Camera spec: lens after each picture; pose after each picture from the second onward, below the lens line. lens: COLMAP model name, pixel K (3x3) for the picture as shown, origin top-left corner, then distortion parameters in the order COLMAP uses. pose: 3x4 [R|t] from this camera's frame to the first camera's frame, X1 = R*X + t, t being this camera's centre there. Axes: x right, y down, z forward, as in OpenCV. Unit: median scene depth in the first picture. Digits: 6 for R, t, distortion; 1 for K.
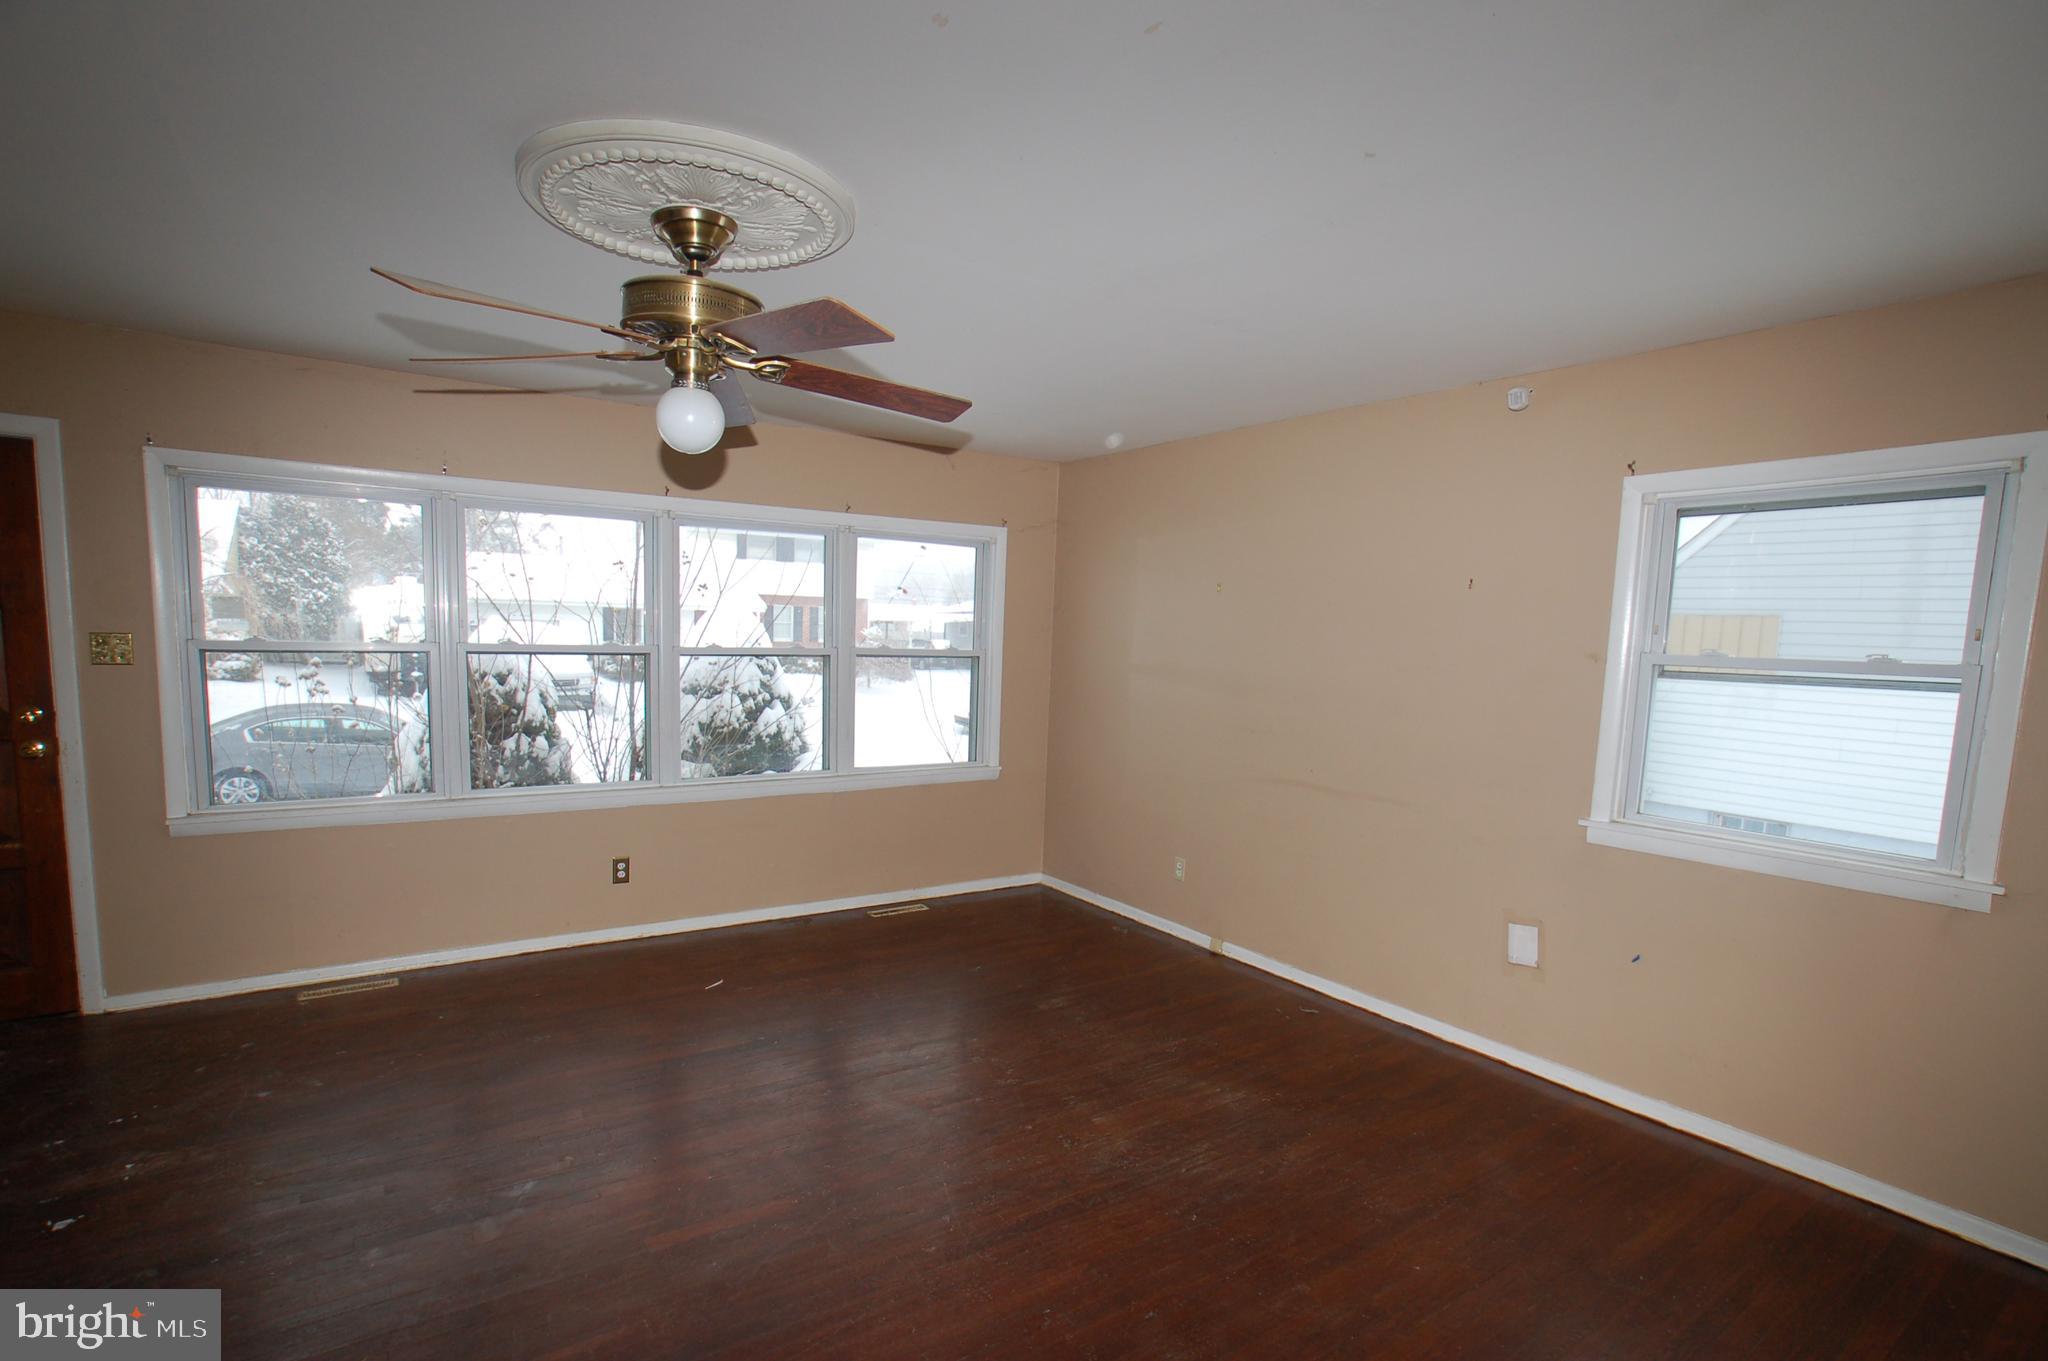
lens RADIAL K [[977.5, 0, 1032.0], [0, 977.5, 747.2], [0, 0, 1]] dist [-0.084810, 0.039899]
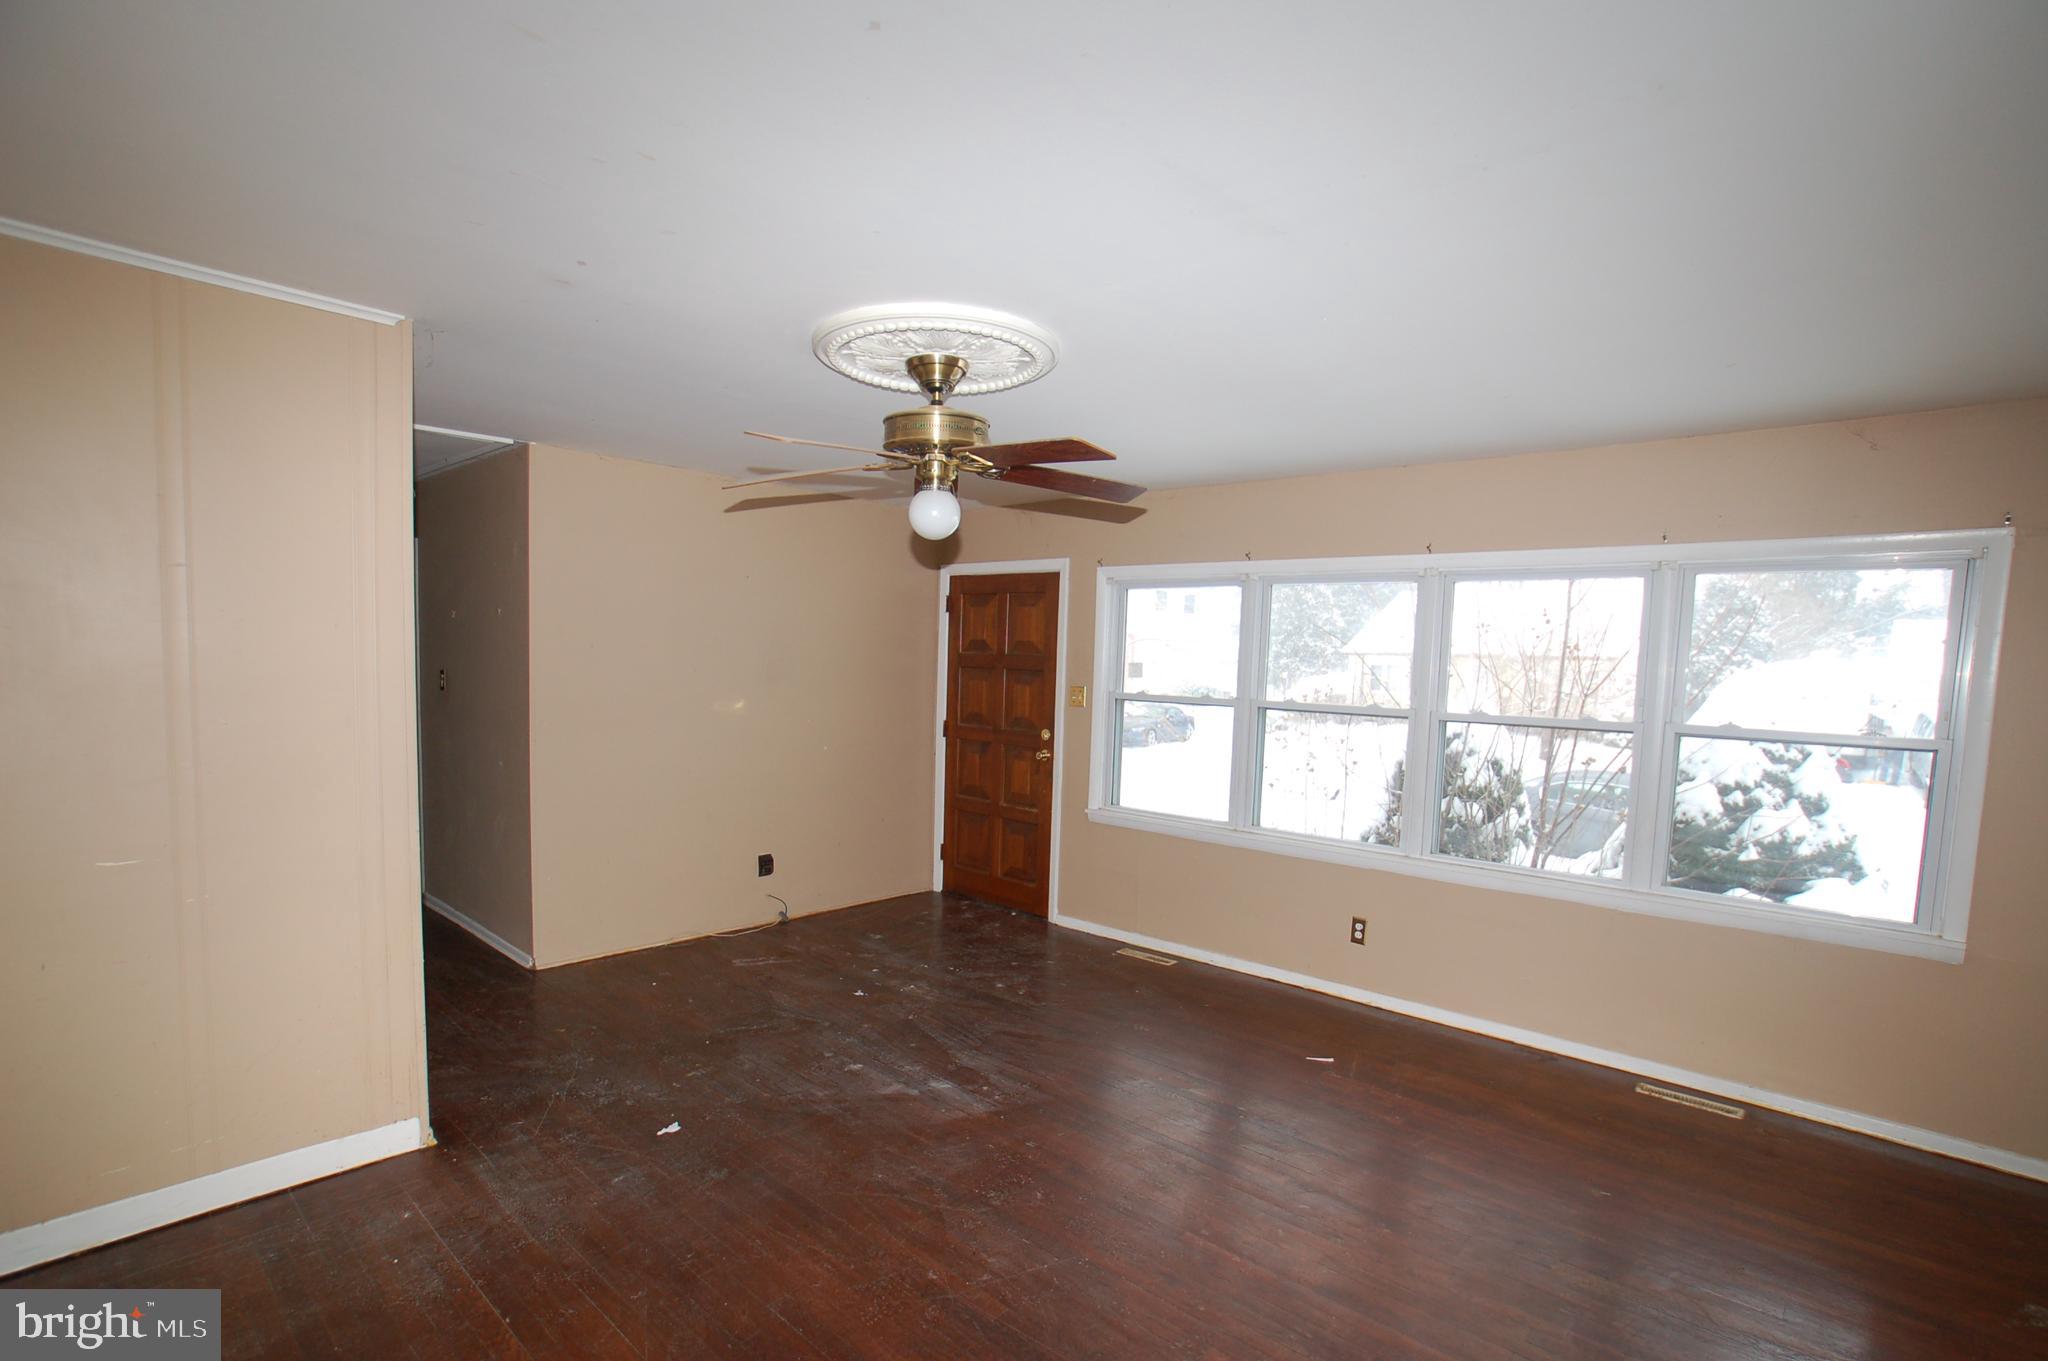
lens RADIAL K [[977.5, 0, 1032.0], [0, 977.5, 747.2], [0, 0, 1]] dist [-0.084810, 0.039899]
pose [[0.228757, 0.059282, -0.971677, 0.460926], [-0.139495, 0.989839, 0.027550, -0.041598], [0.963437, 0.129242, 0.234702, 0.413531]]
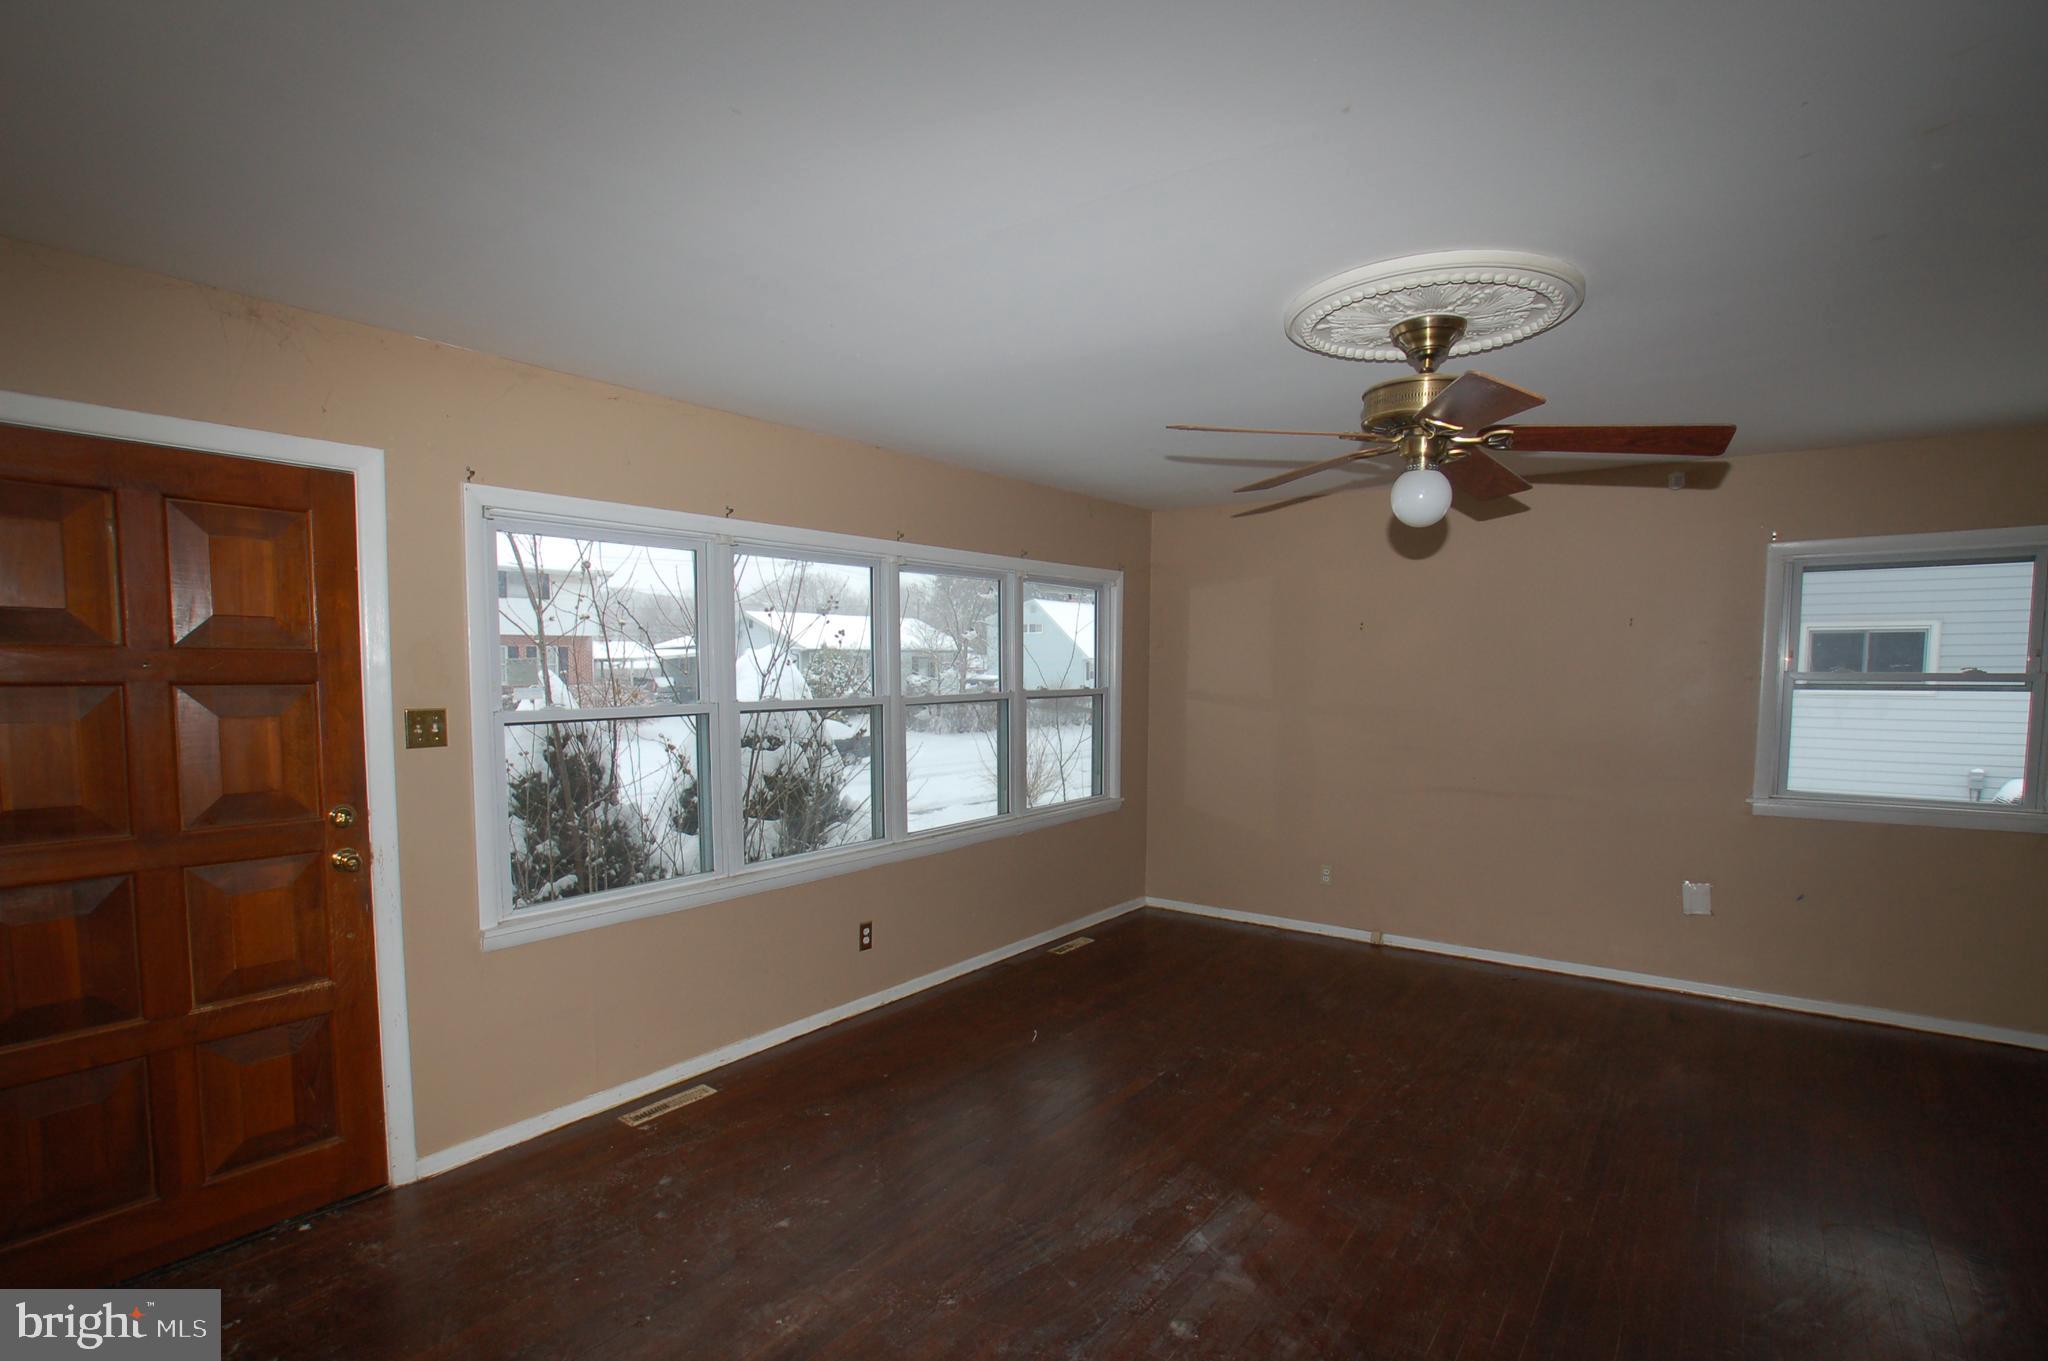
lens RADIAL K [[977.5, 0, 1032.0], [0, 977.5, 747.2], [0, 0, 1]] dist [-0.084810, 0.039899]
pose [[0.948932, -0.058939, 0.309927, -0.557762], [0.067493, 0.997576, -0.016937, -0.029423], [-0.308178, 0.036990, 0.950609, 0.039070]]
